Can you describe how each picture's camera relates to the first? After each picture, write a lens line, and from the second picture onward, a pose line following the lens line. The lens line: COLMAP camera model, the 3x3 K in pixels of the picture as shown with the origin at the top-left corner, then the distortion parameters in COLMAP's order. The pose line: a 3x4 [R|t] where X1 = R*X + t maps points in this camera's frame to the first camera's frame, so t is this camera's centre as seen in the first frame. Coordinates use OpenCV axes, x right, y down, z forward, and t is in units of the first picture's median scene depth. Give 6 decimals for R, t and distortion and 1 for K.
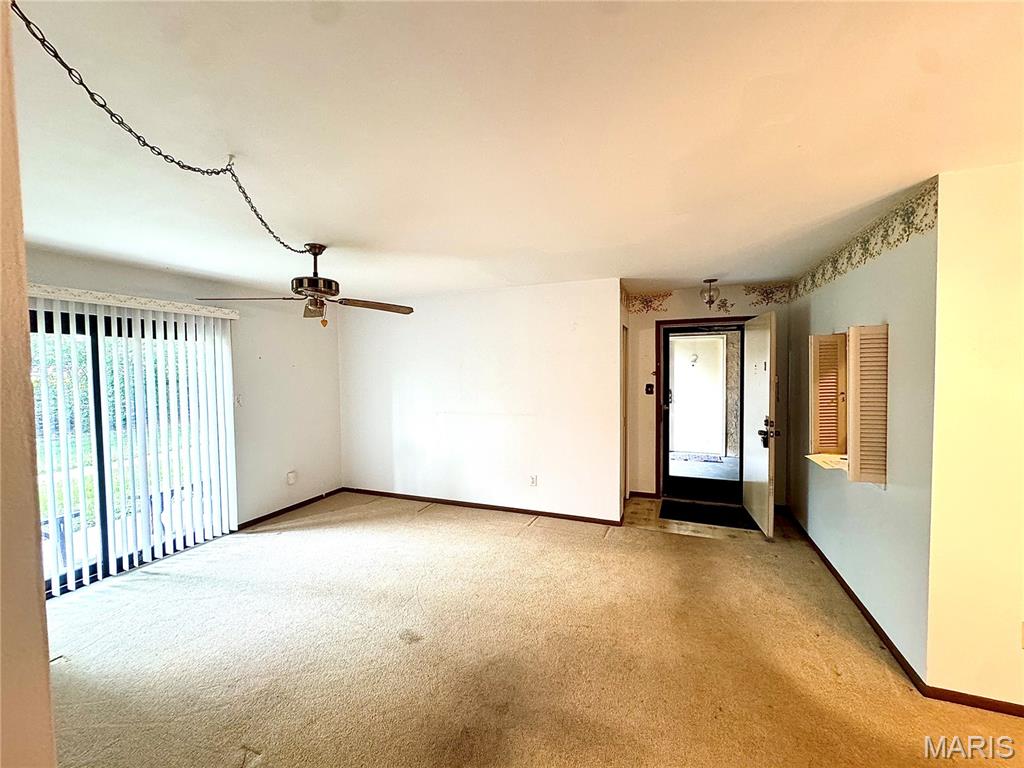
lens RADIAL K [[406.7, 0, 512.5], [0, 406.7, 384.0], [0, 0, 1]] dist [-0.004583, 0.000428]
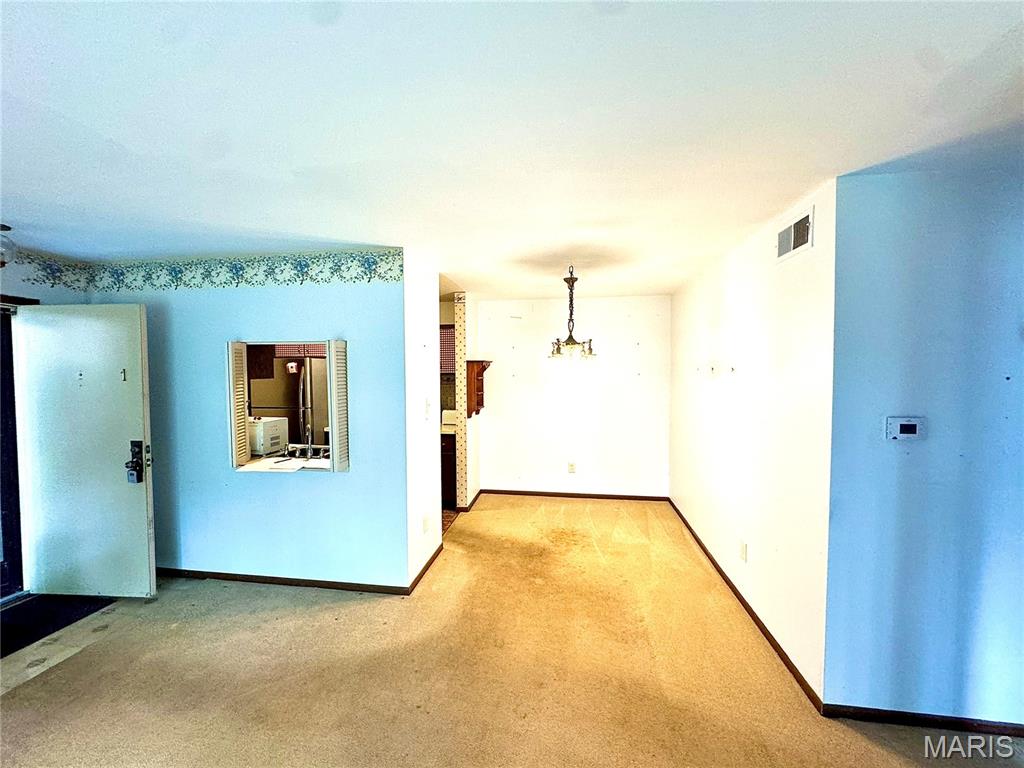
lens RADIAL K [[406.7, 0, 511.3], [0, 406.7, 383.4], [0, 0, 1]] dist [-0.004583, 0.000428]
pose [[-0.229665, -0.018060, 0.973102, -0.339467], [0.048042, 0.998399, 0.029868, -0.021530], [-0.972083, 0.053609, -0.228430, 0.624303]]
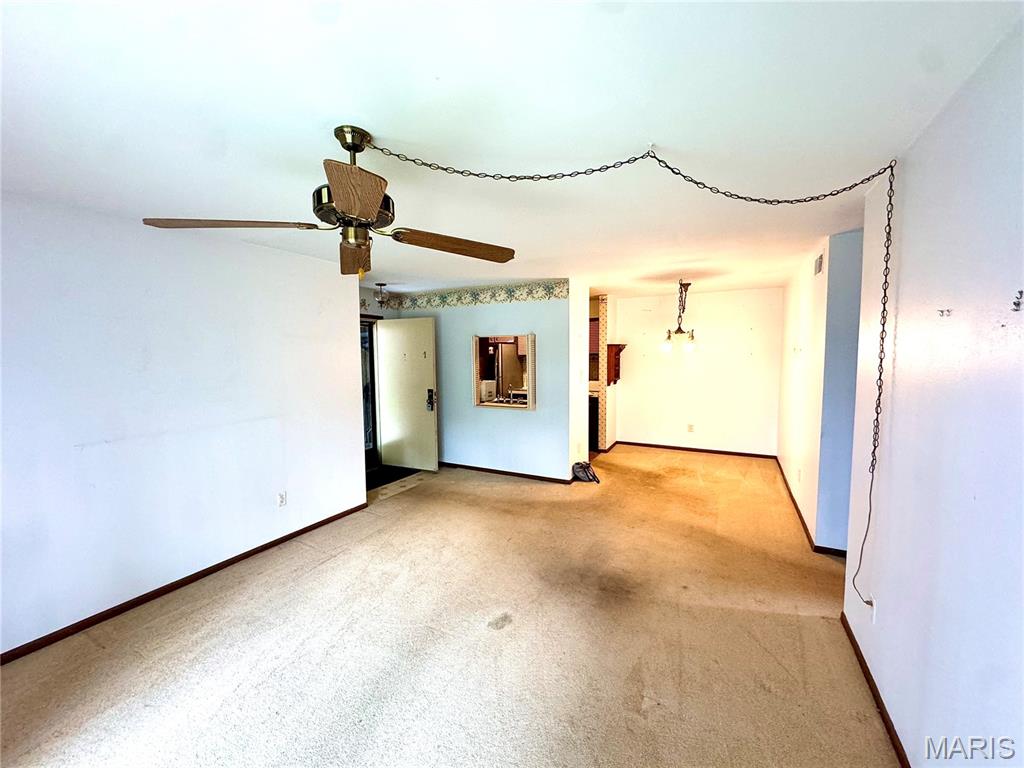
lens RADIAL K [[406.7, 0, 510.5], [0, 406.7, 382.8], [0, 0, 1]] dist [-0.004583, 0.000428]
pose [[0.116477, -0.061164, 0.991308, -0.998402], [0.049684, 0.997211, 0.055690, -0.013135], [-0.991950, 0.042766, 0.119191, 0.692548]]
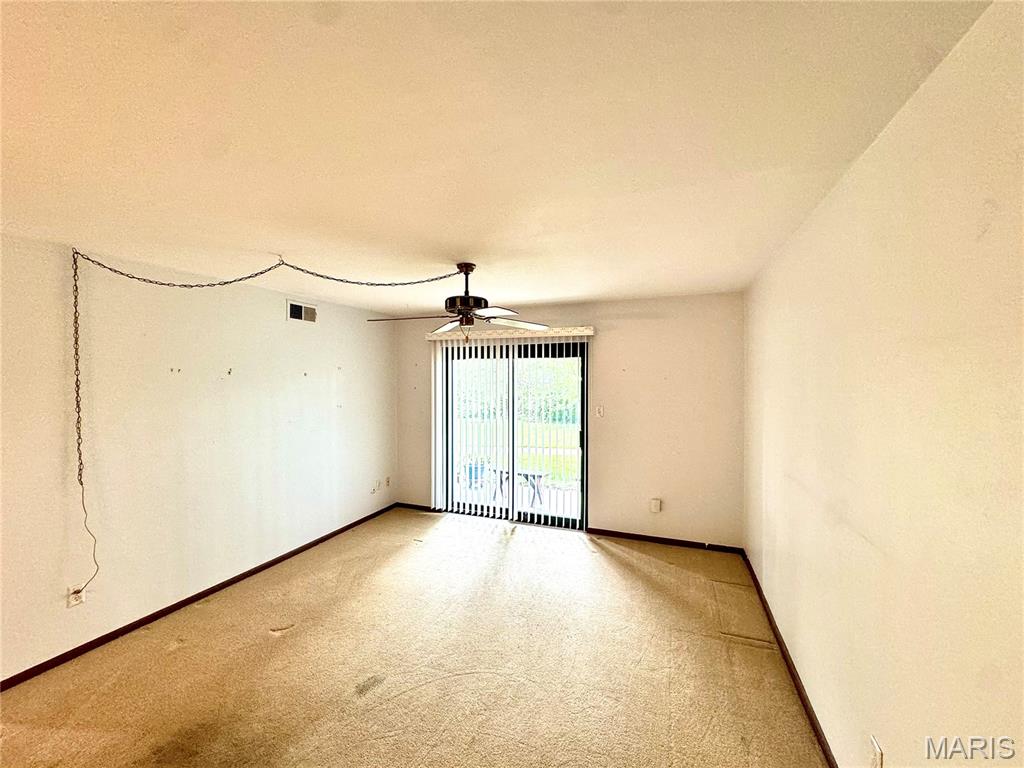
lens RADIAL K [[406.7, 0, 511.6], [0, 406.7, 378.4], [0, 0, 1]] dist [-0.004583, 0.000428]
pose [[0.030517, 0.009386, -0.999490, 0.531786], [-0.050417, 0.998697, 0.007840, -0.058912], [0.998262, 0.050152, 0.030950, 1.040062]]
